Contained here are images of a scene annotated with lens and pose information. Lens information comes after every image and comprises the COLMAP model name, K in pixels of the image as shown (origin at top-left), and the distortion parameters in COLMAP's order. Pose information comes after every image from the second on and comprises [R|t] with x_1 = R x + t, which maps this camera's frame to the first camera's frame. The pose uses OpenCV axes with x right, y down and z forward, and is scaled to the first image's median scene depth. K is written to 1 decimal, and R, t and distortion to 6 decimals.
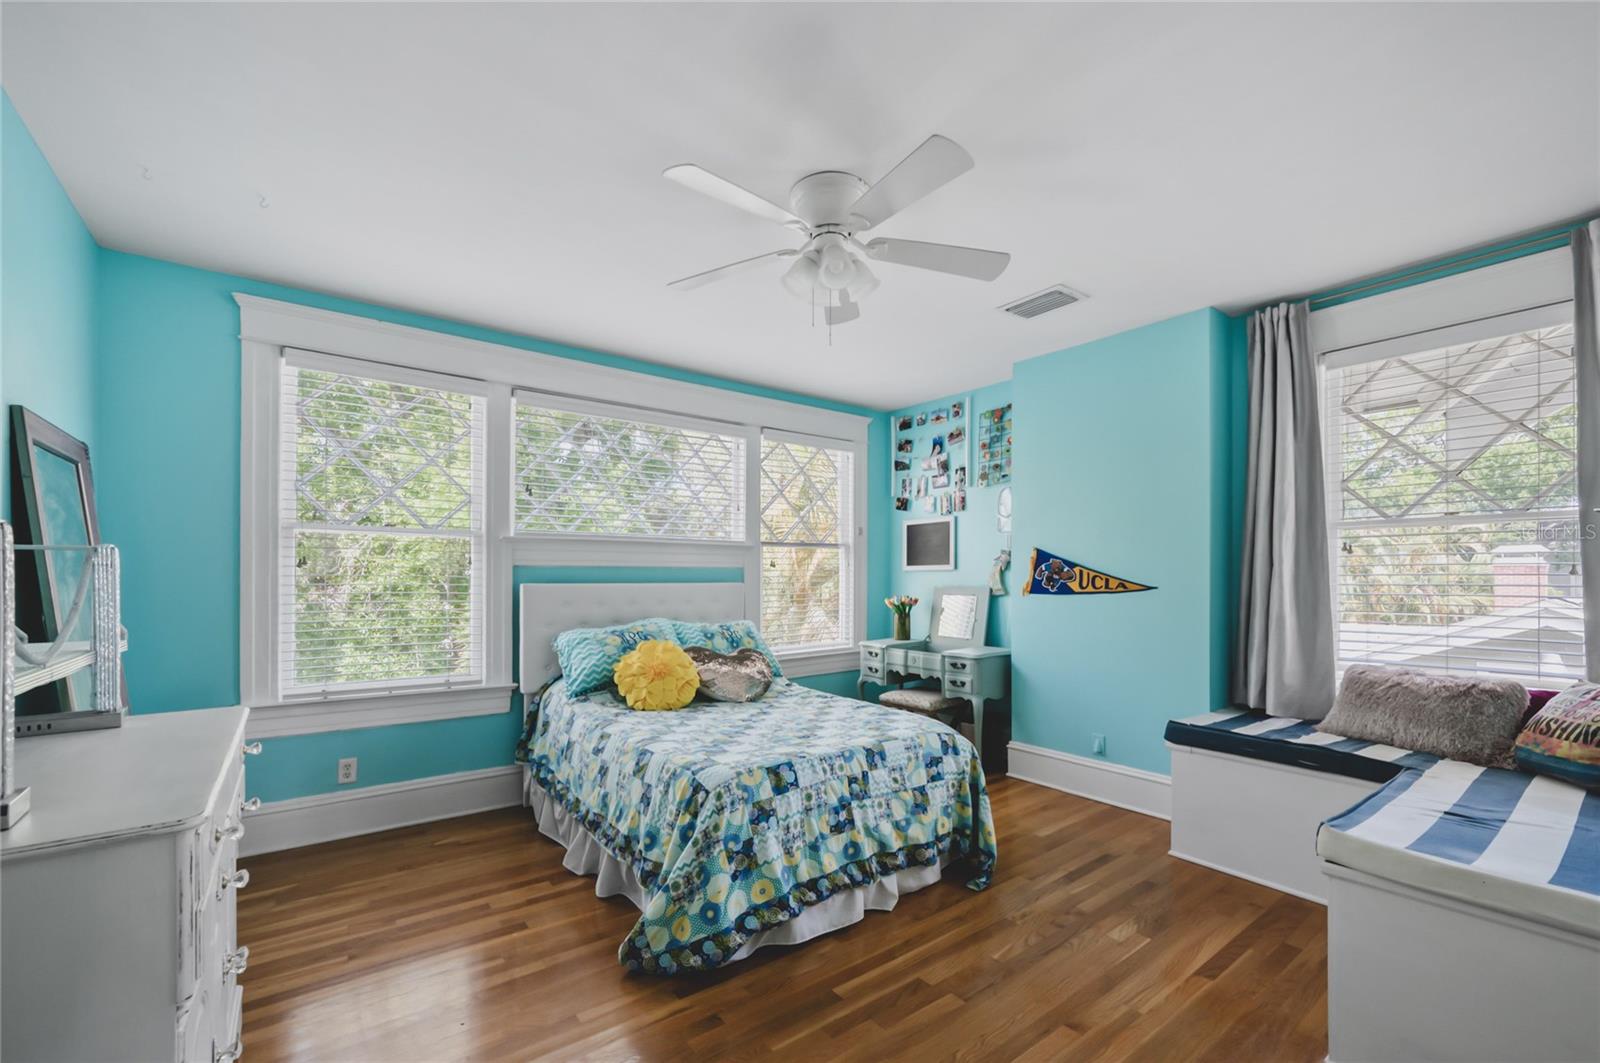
lens RADIAL K [[655.4, 0, 805.9], [0, 655.4, 566.8], [0, 0, 1]] dist [-0.000342, -0.000006]
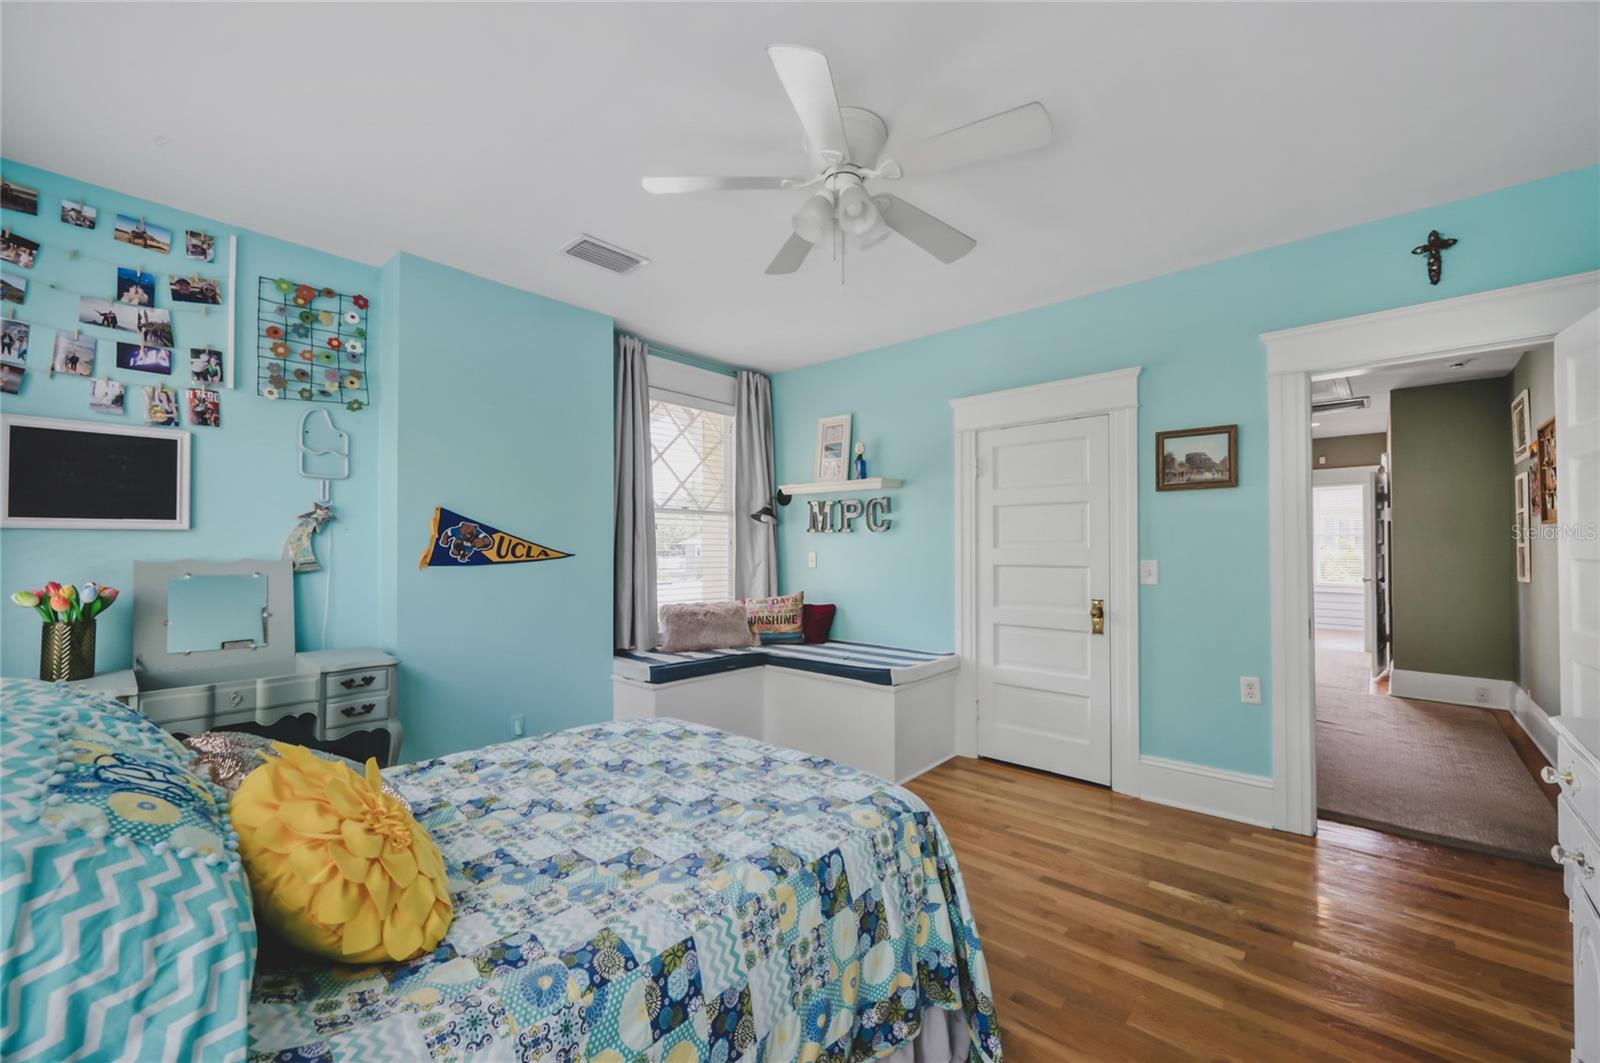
lens RADIAL K [[643.6, 0, 826.1], [0, 643.6, 522.0], [0, 0, 1]] dist [0.001539, -0.000177]
pose [[-0.196885, 0.038540, 0.979669, -0.488819], [-0.018126, 0.998913, -0.042940, 0.013812], [-0.980259, -0.026212, -0.195973, 0.694881]]
